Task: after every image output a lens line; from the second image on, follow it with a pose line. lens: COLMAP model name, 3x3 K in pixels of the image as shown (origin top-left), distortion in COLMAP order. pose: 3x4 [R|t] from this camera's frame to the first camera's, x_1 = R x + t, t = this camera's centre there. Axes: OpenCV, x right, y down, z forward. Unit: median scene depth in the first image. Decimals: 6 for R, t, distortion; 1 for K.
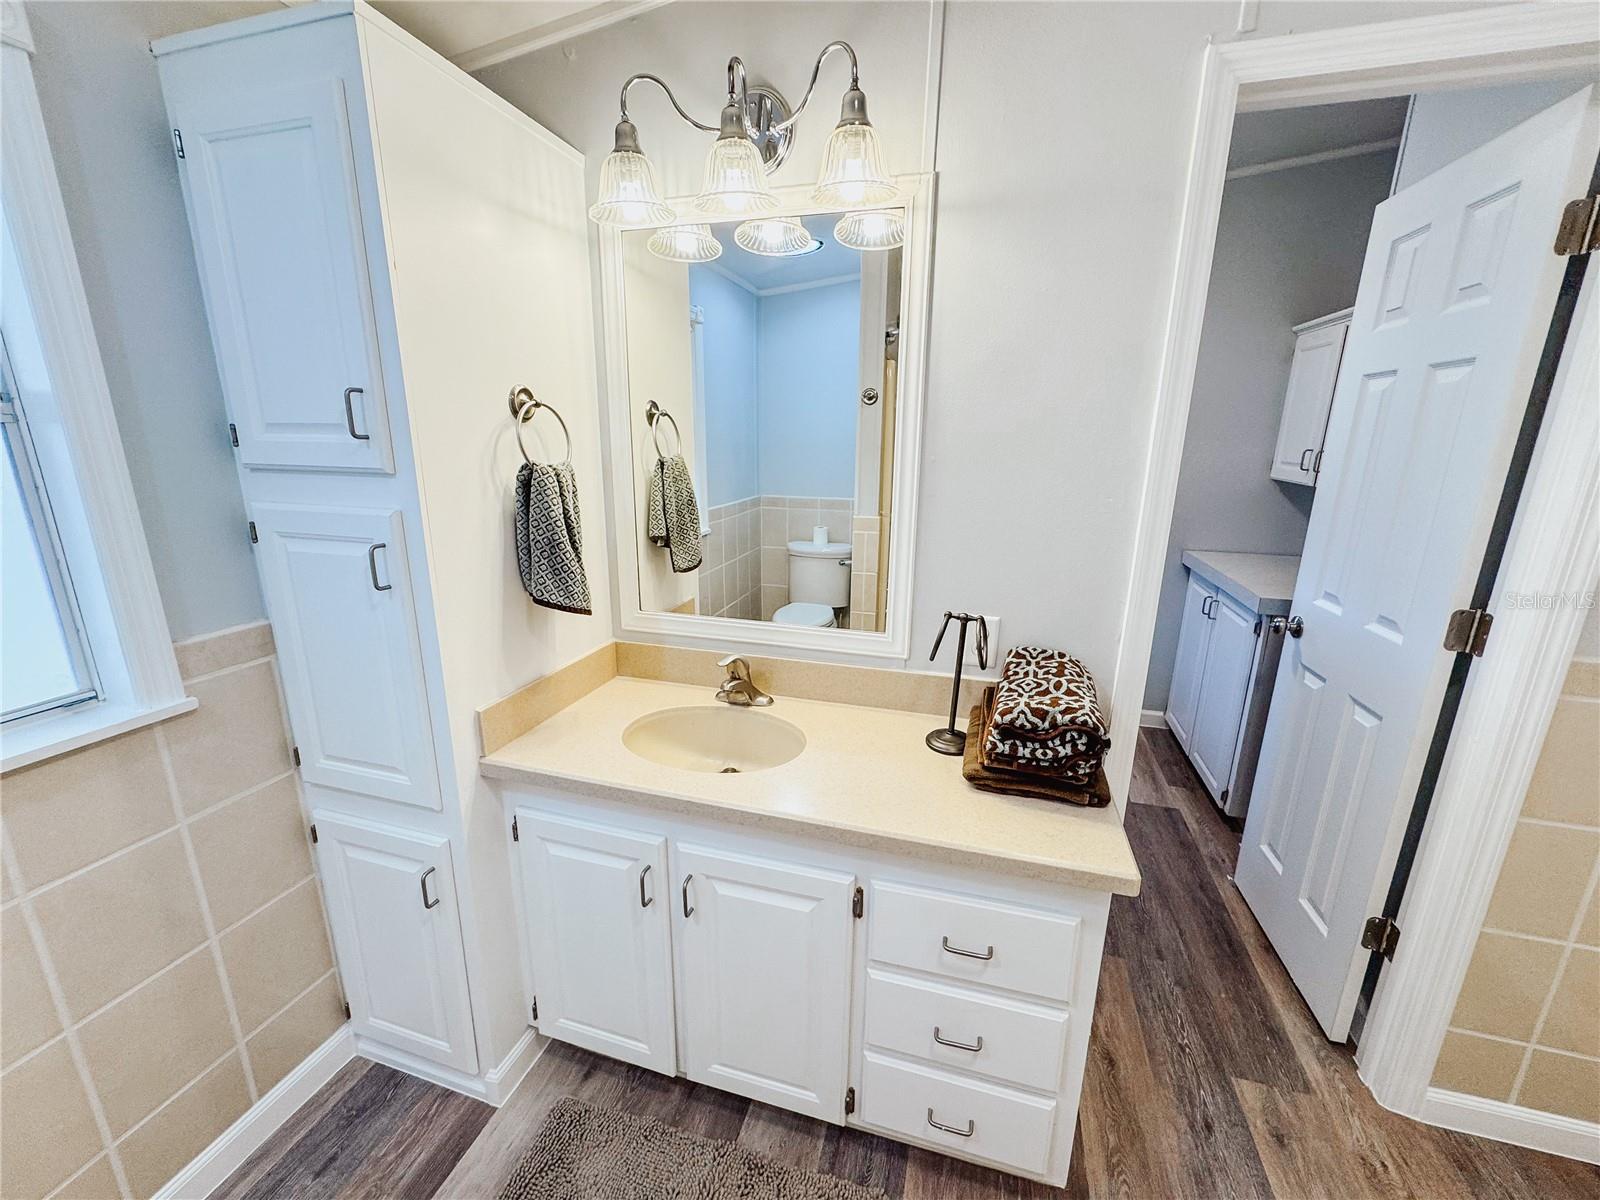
lens RADIAL K [[636.6, 0, 800.0], [0, 636.6, 600.0], [0, 0, 1]] dist [0.008088, 0.000112]
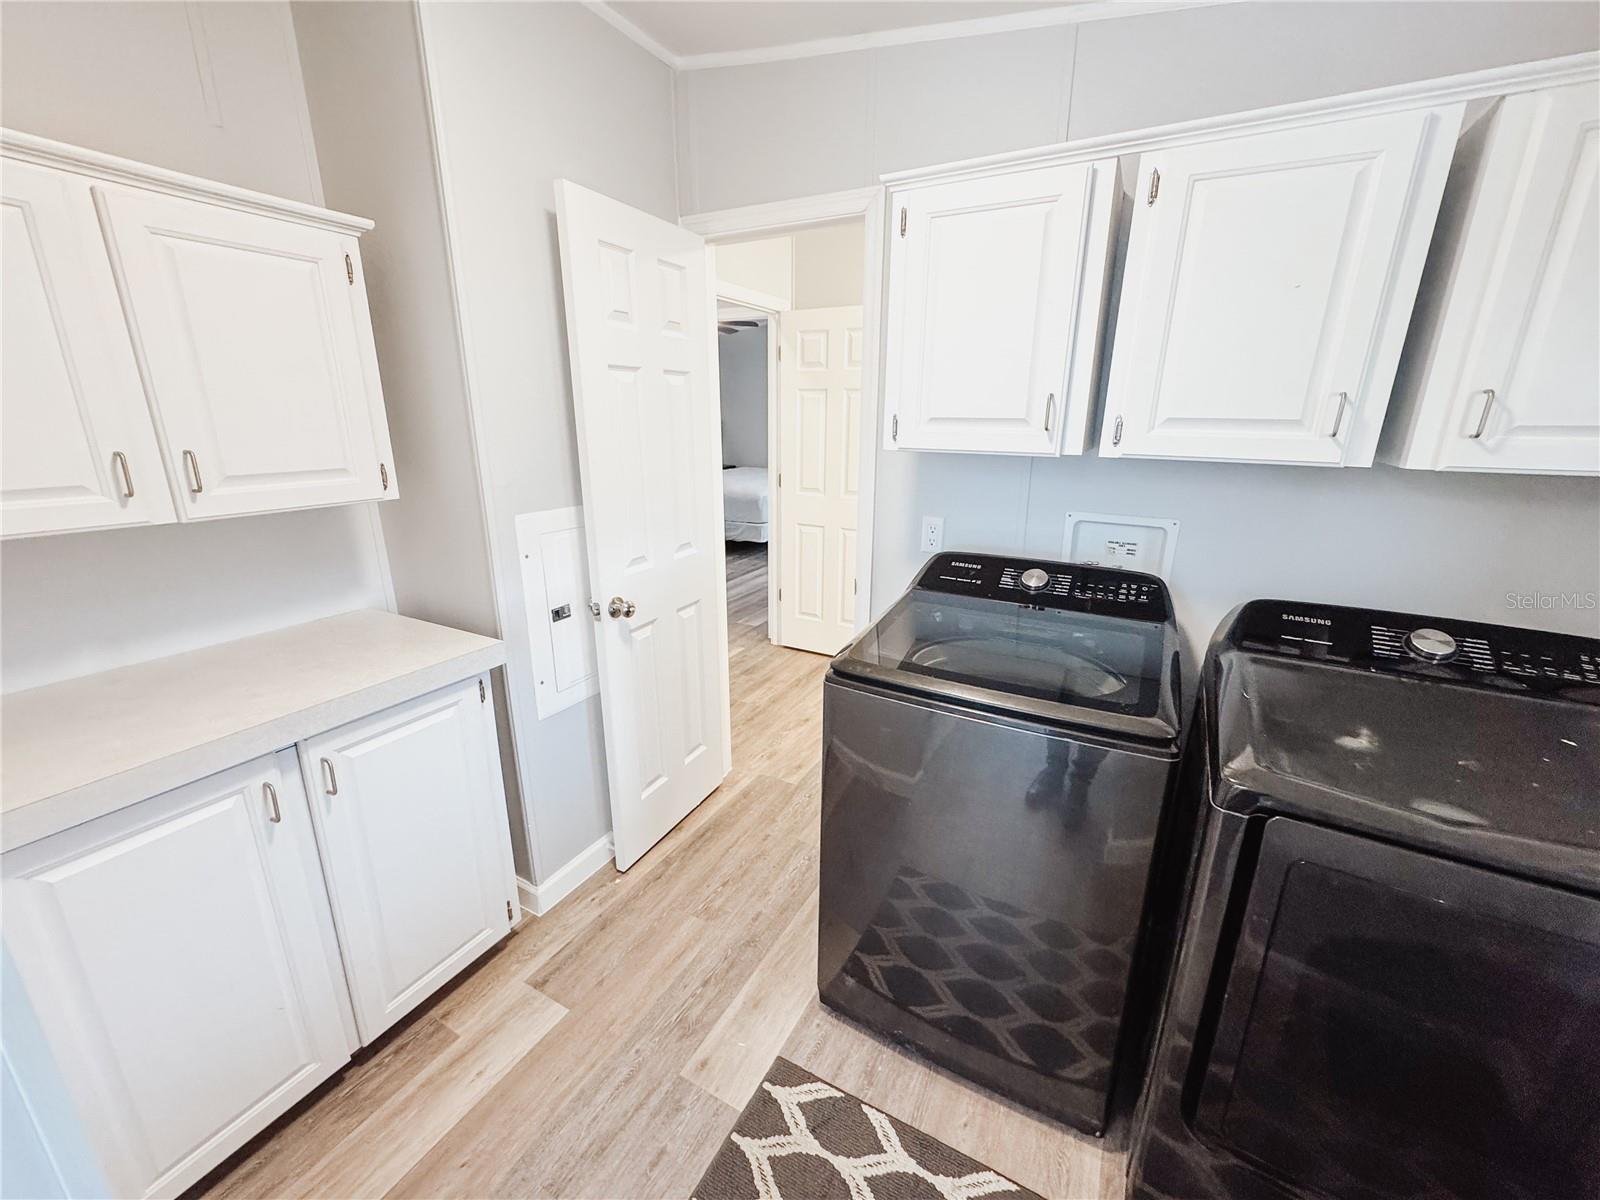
lens RADIAL K [[636.6, 0, 800.0], [0, 636.6, 600.0], [0, 0, 1]] dist [0.008088, 0.000112]
pose [[-0.978459, -0.072208, 0.193402, 0.302220], [0.037382, 0.859376, 0.509976, -0.504562], [-0.203029, 0.506221, -0.838165, 1.882444]]
